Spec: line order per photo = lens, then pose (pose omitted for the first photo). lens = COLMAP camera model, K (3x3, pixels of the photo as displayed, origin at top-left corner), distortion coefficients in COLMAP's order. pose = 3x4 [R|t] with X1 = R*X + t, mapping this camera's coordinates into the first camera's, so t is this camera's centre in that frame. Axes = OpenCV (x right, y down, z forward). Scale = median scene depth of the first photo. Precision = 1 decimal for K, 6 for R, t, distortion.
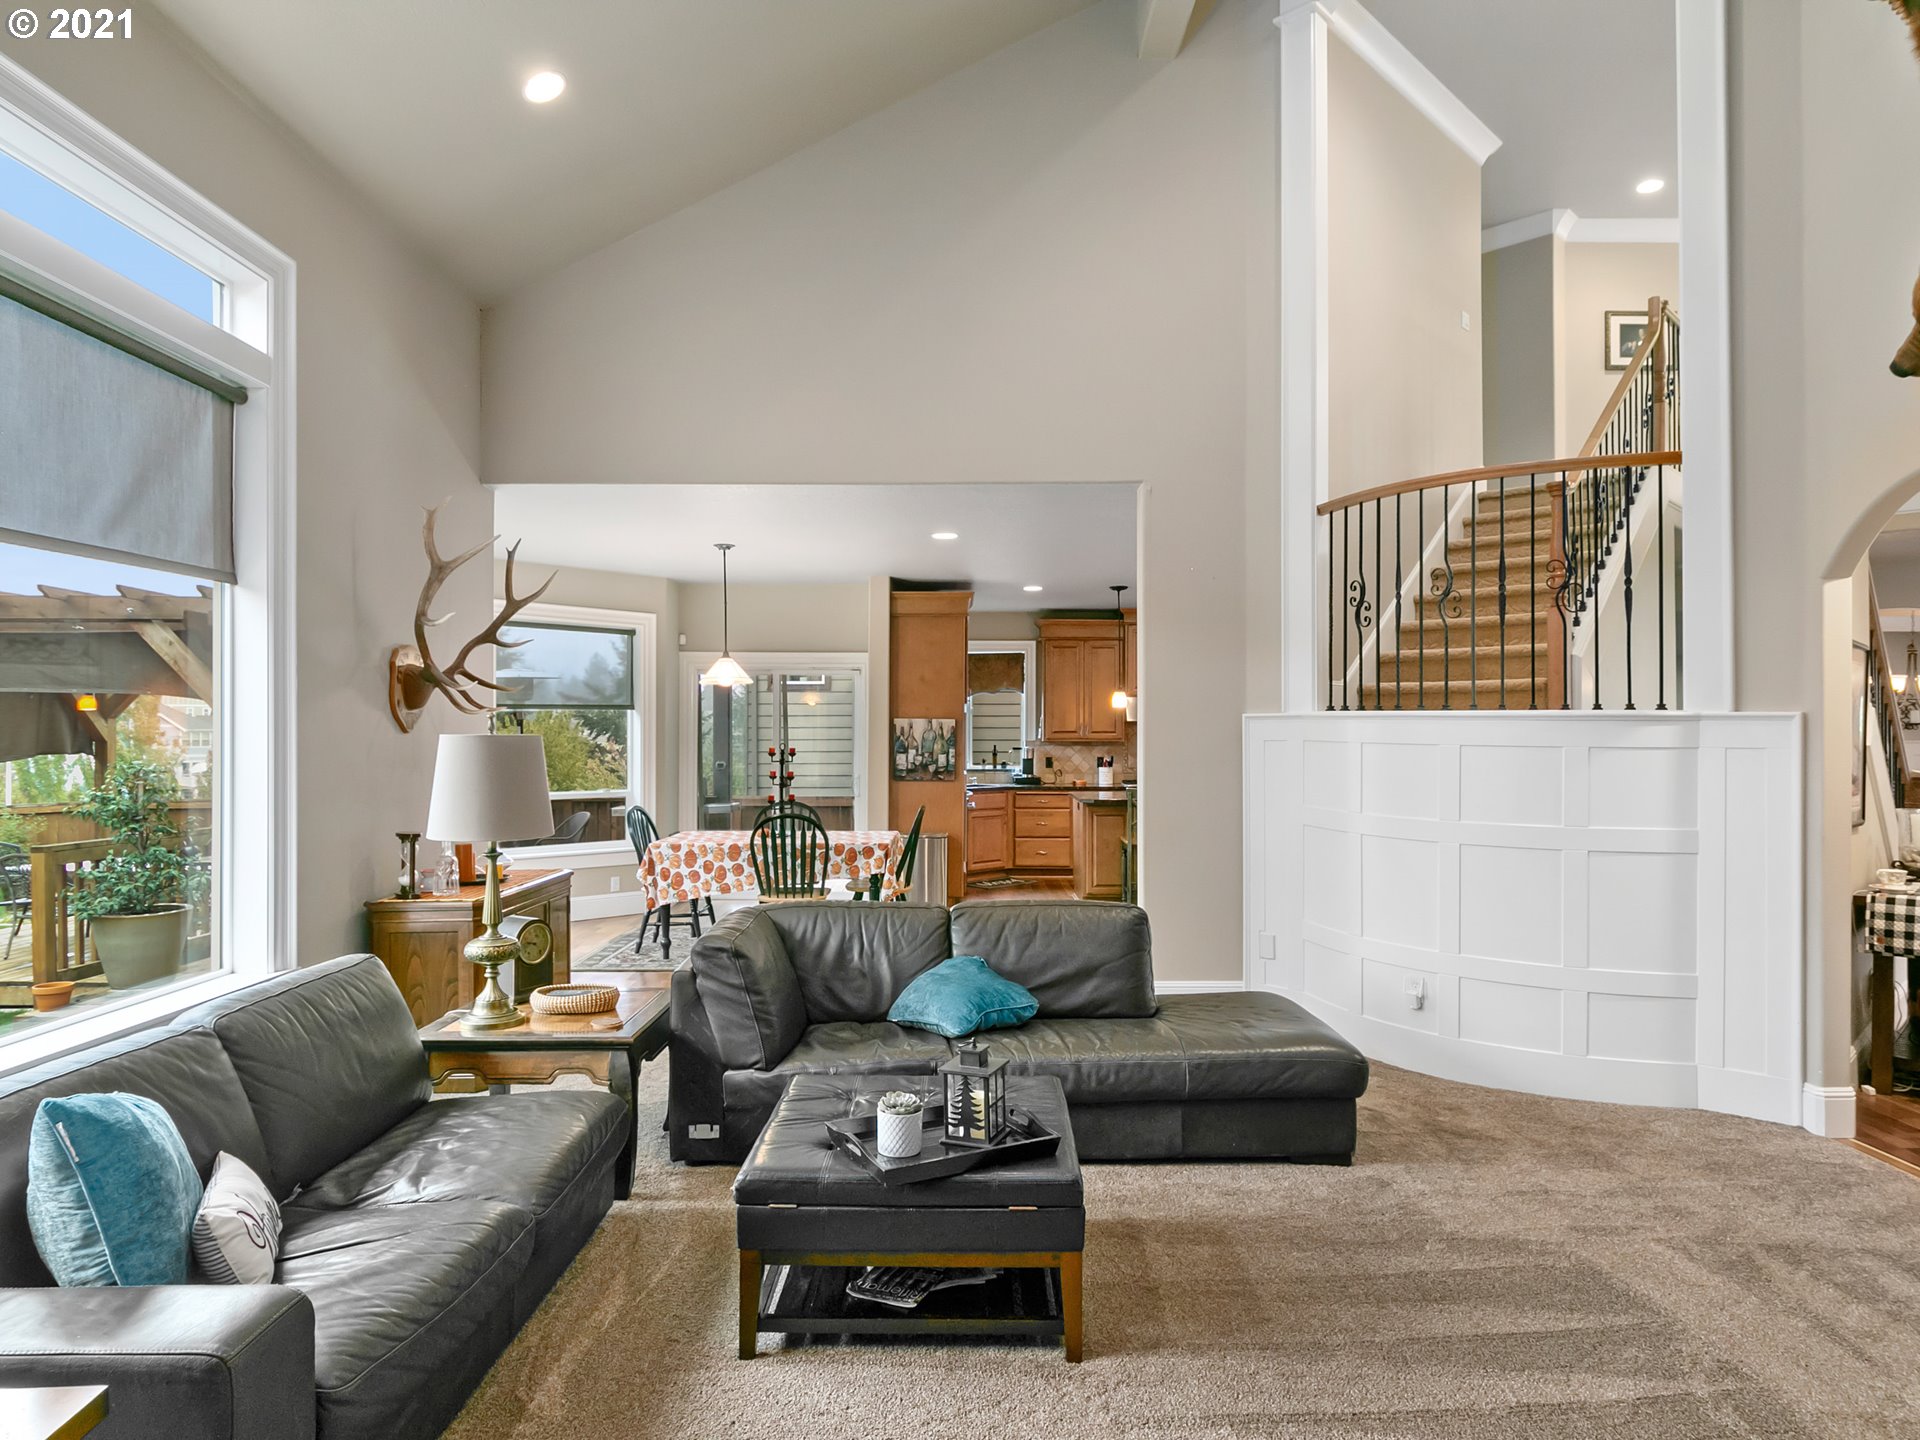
lens RADIAL K [[1163.6, 0, 960.0], [0, 1163.6, 720.0], [0, 0, 1]] dist [-0.004218, -0.002765]
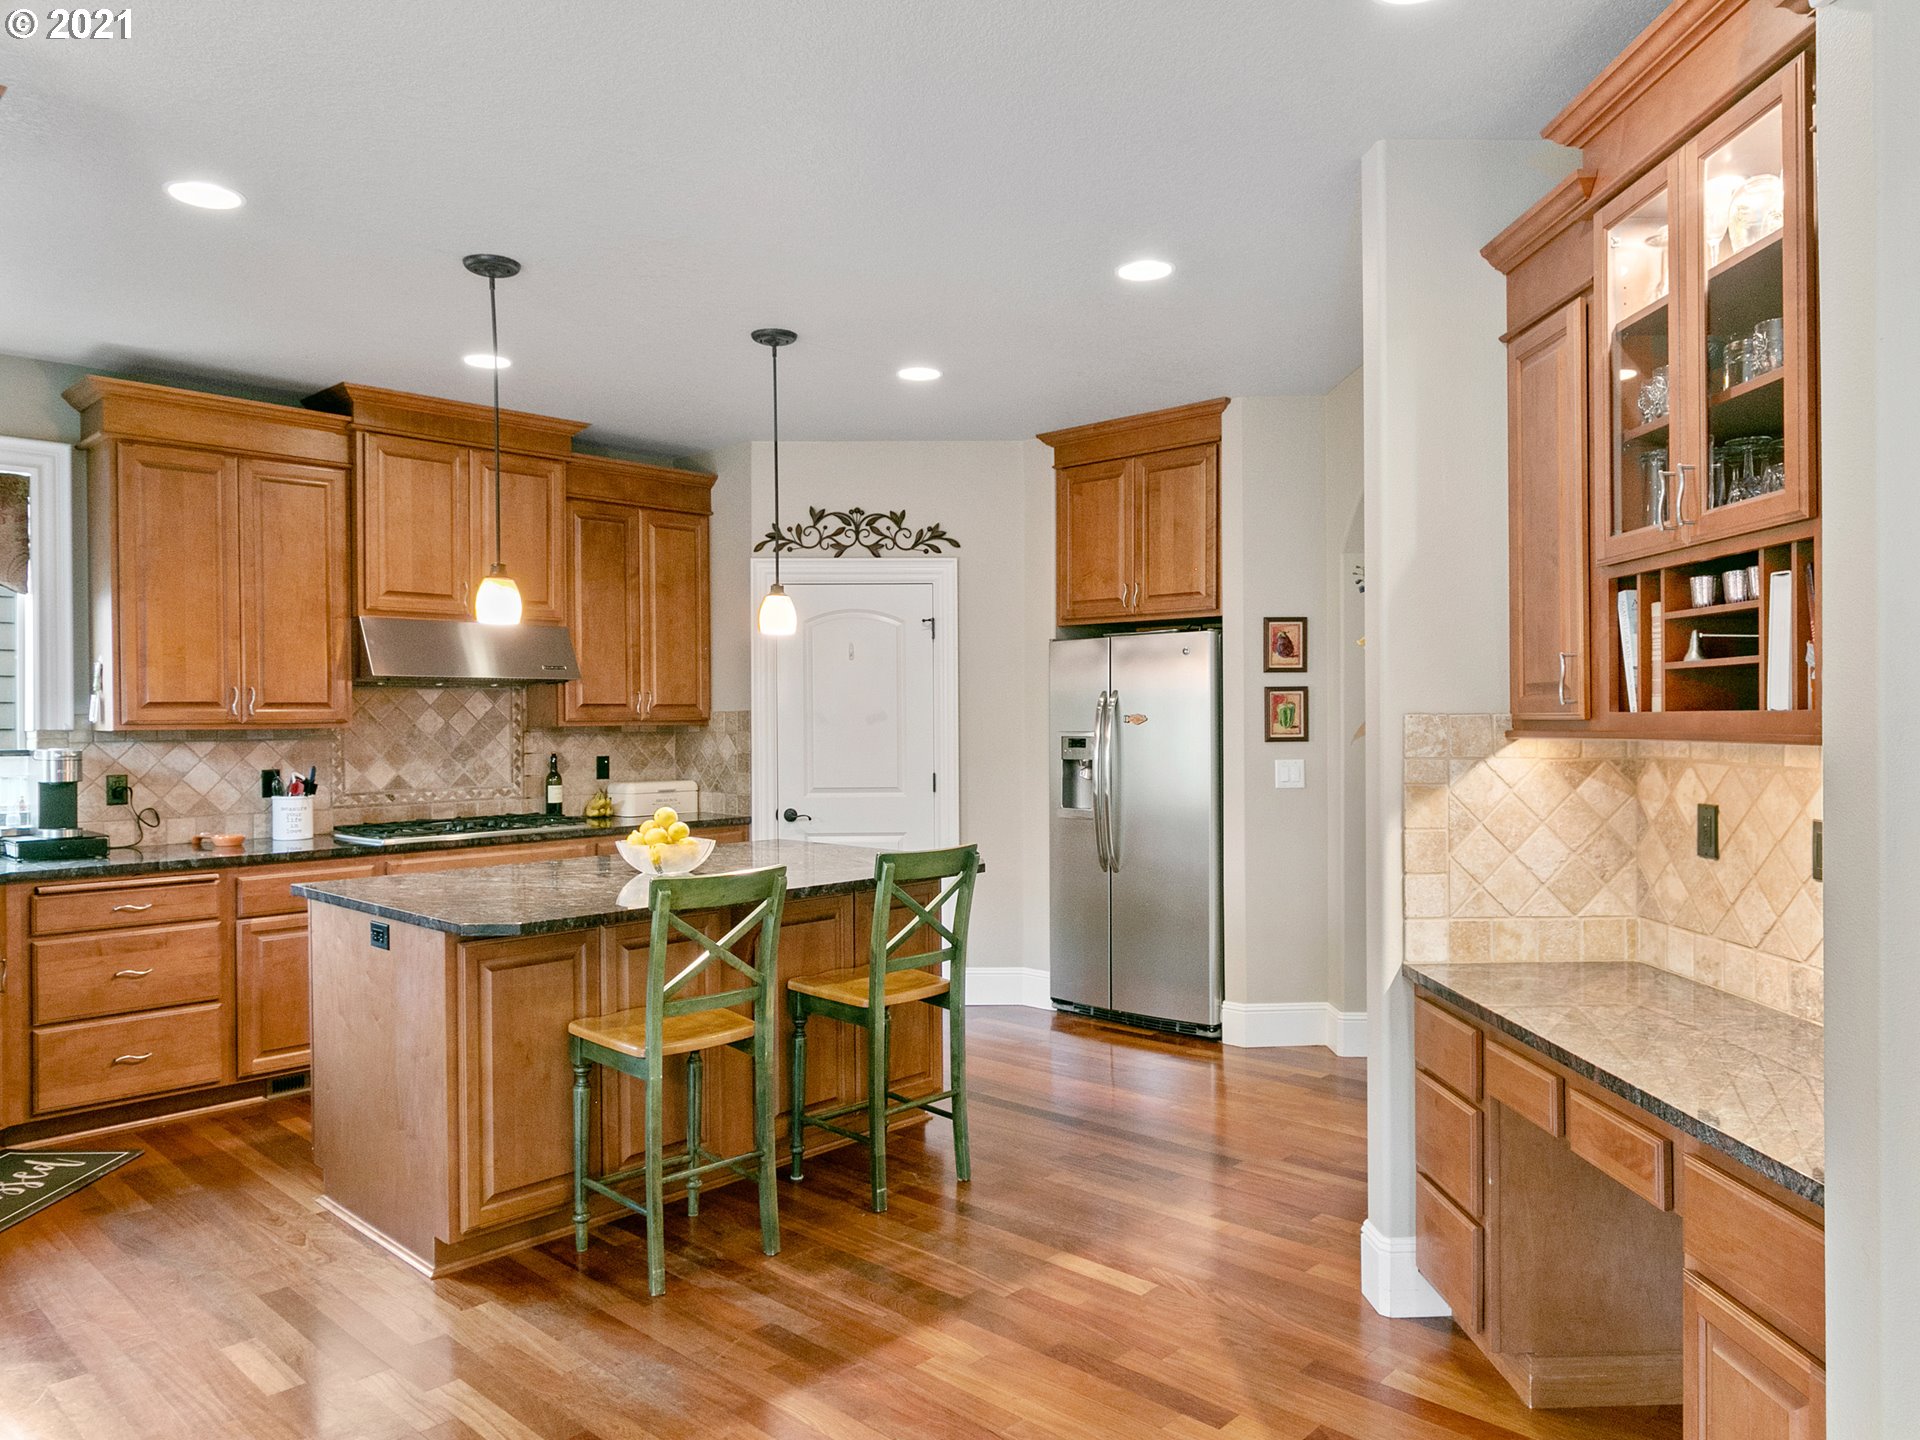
lens RADIAL K [[1307.4, 0, 961.4], [0, 1307.4, 727.4], [0, 0, 1]] dist [0.006027, 0.000840]
pose [[0.689579, -0.012778, 0.724098, -0.046318], [0.000496, 0.999852, 0.017171, 0.012985], [-0.724210, -0.011481, 0.689484, 0.672683]]
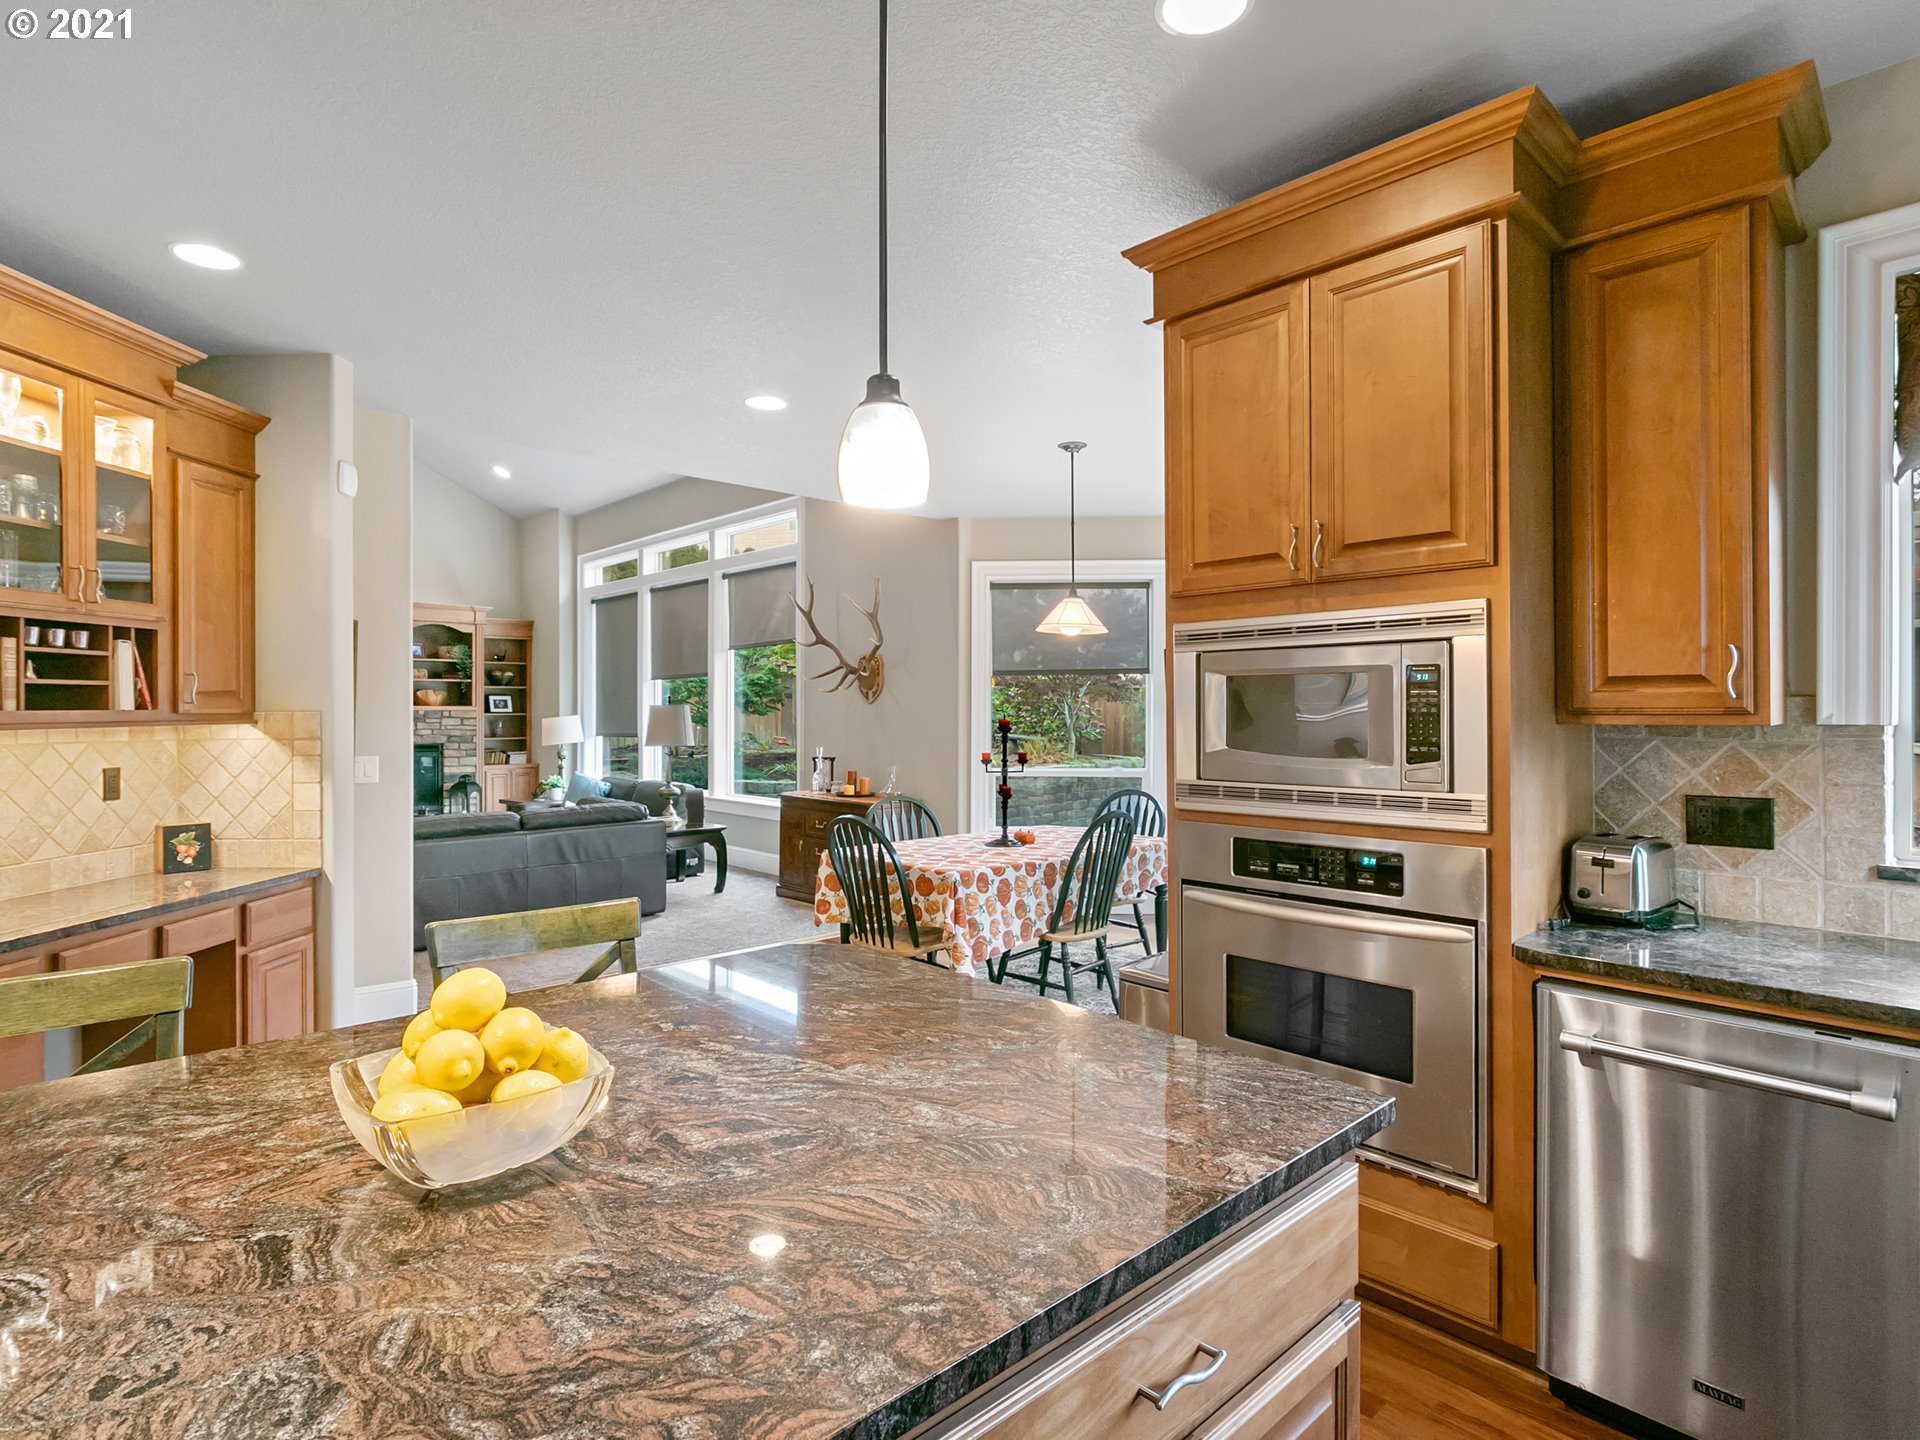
lens RADIAL K [[1010.5, 0, 965.8], [0, 1010.5, 710.0], [0, 0, 1]] dist [-0.000046, -0.001576]
pose [[-0.728579, -0.000510, -0.684962, 0.232340], [0.007303, 0.999937, -0.008513, 0.018678], [0.684923, -0.011205, -0.728529, 1.157359]]
